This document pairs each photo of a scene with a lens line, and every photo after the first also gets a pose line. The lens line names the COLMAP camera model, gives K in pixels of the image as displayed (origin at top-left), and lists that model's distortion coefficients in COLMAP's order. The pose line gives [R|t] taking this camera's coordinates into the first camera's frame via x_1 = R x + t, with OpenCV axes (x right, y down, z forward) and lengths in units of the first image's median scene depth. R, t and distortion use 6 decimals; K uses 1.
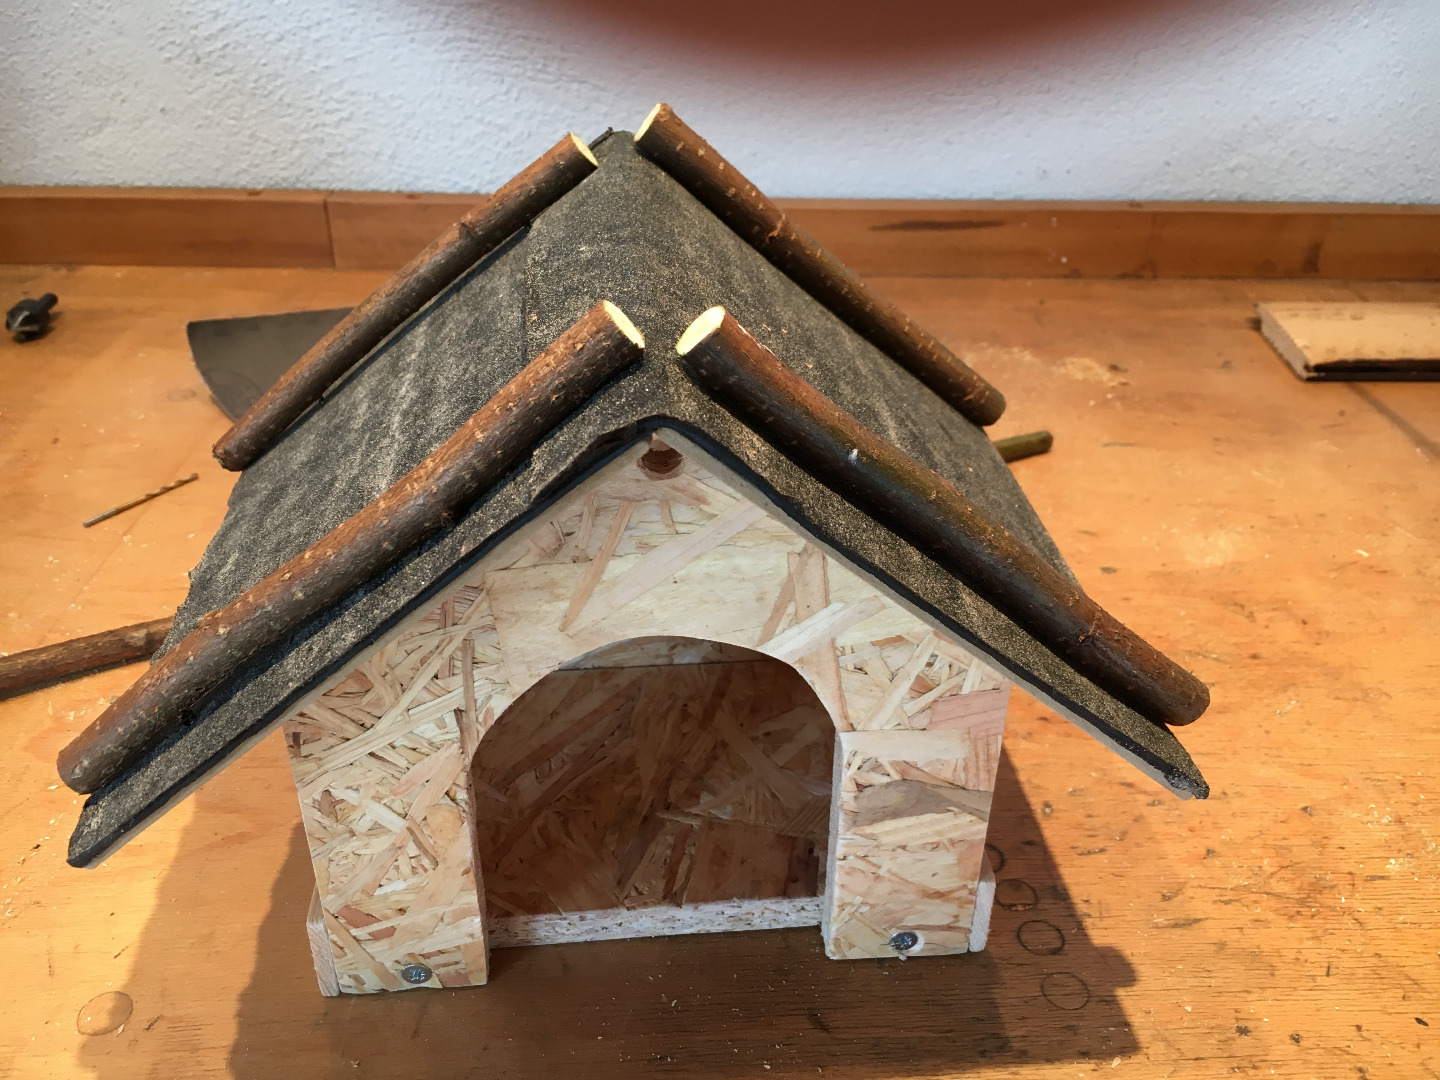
lens RADIAL K [[1247.4, 0, 720.0], [0, 1247.4, 540.0], [0, 0, 1]] dist [0.056767, 0.000591]
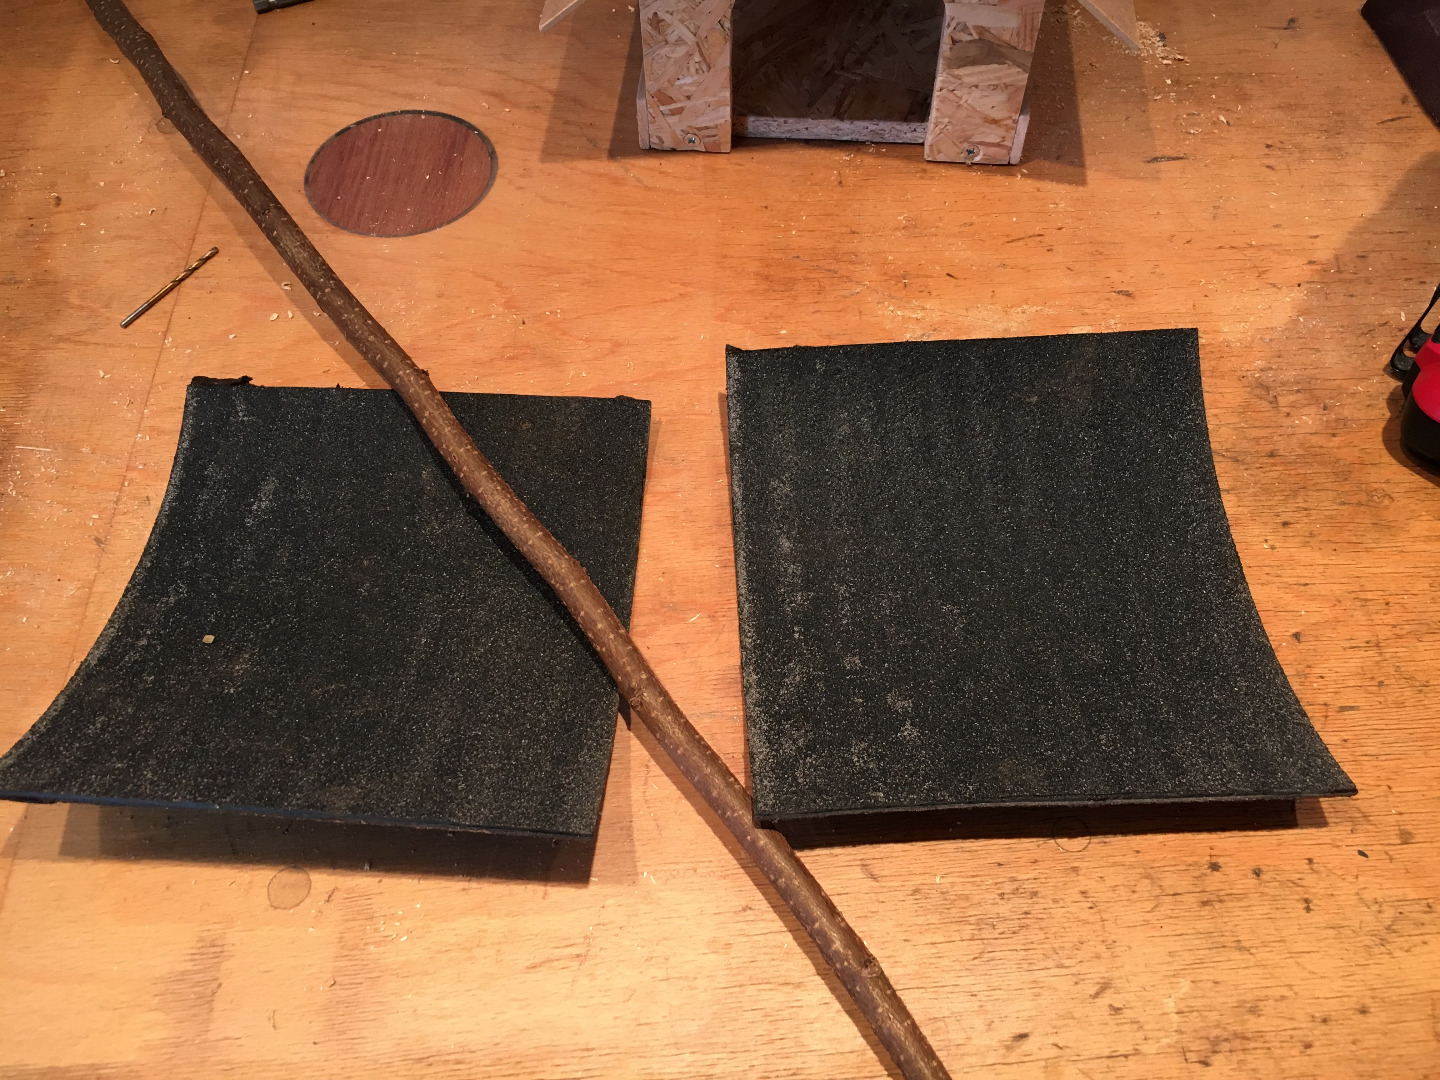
lens RADIAL K [[1230.9, 0, 720.0], [0, 1230.9, 540.0], [0, 0, 1]] dist [0.075479, -0.124611]
pose [[0.984412, 0.130483, -0.117926, 0.087737], [-0.067760, 0.900123, 0.430334, 0.102124], [0.162299, -0.415635, 0.894934, -0.881756]]
